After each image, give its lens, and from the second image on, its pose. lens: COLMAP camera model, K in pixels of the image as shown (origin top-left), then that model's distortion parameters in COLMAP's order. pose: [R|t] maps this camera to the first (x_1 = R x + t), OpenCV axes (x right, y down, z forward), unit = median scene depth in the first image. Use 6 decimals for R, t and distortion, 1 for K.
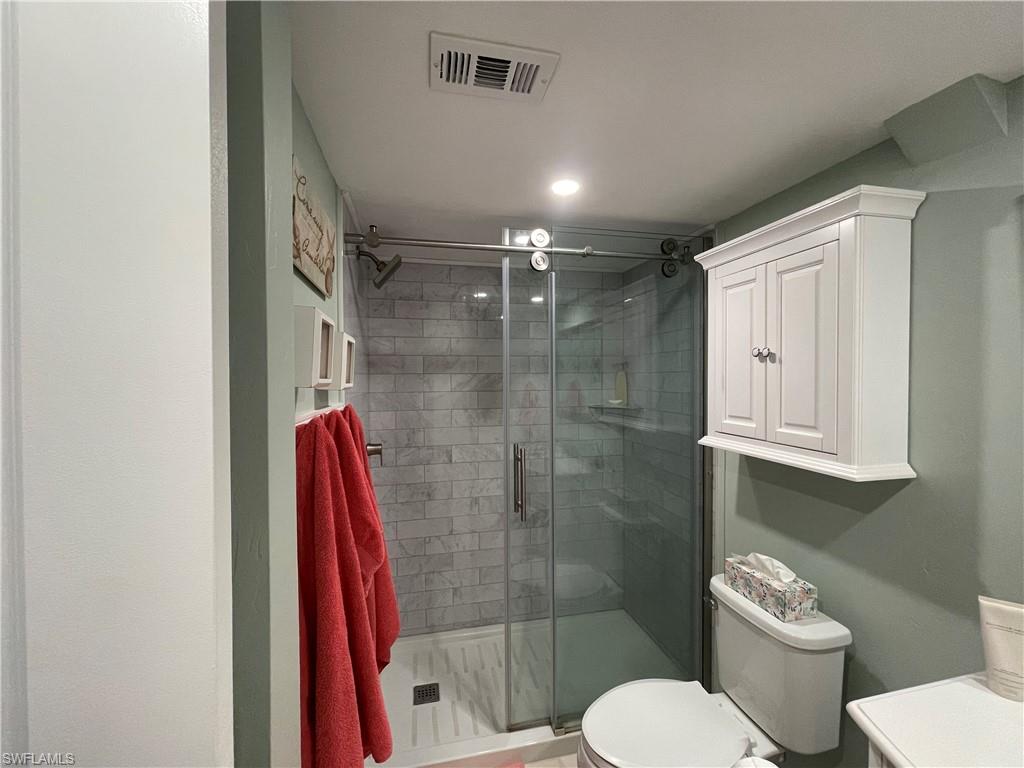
lens RADIAL K [[413.4, 0, 511.6], [0, 413.4, 382.7], [0, 0, 1]] dist [0.000282, -0.000803]
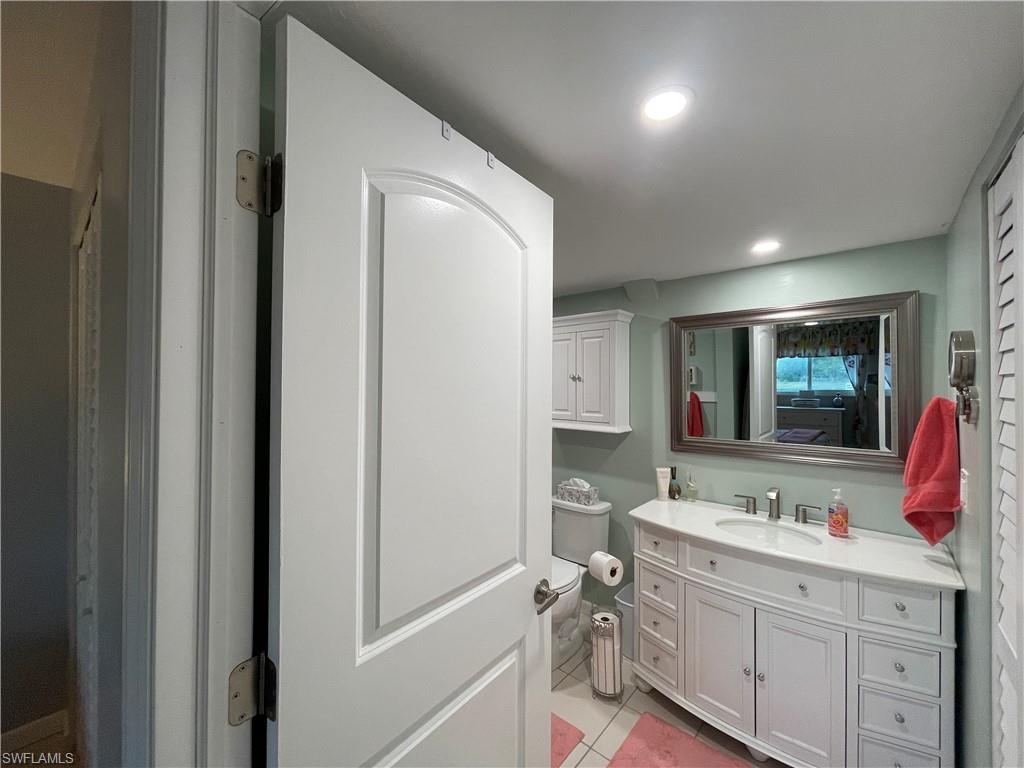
lens RADIAL K [[413.4, 0, 511.1], [0, 413.4, 382.7], [0, 0, 1]] dist [0.000282, -0.000803]
pose [[0.803238, 0.008296, 0.595600, -0.861768], [0.005601, 0.999754, -0.021479, -0.001787], [-0.595632, 0.020589, 0.802994, -0.435990]]
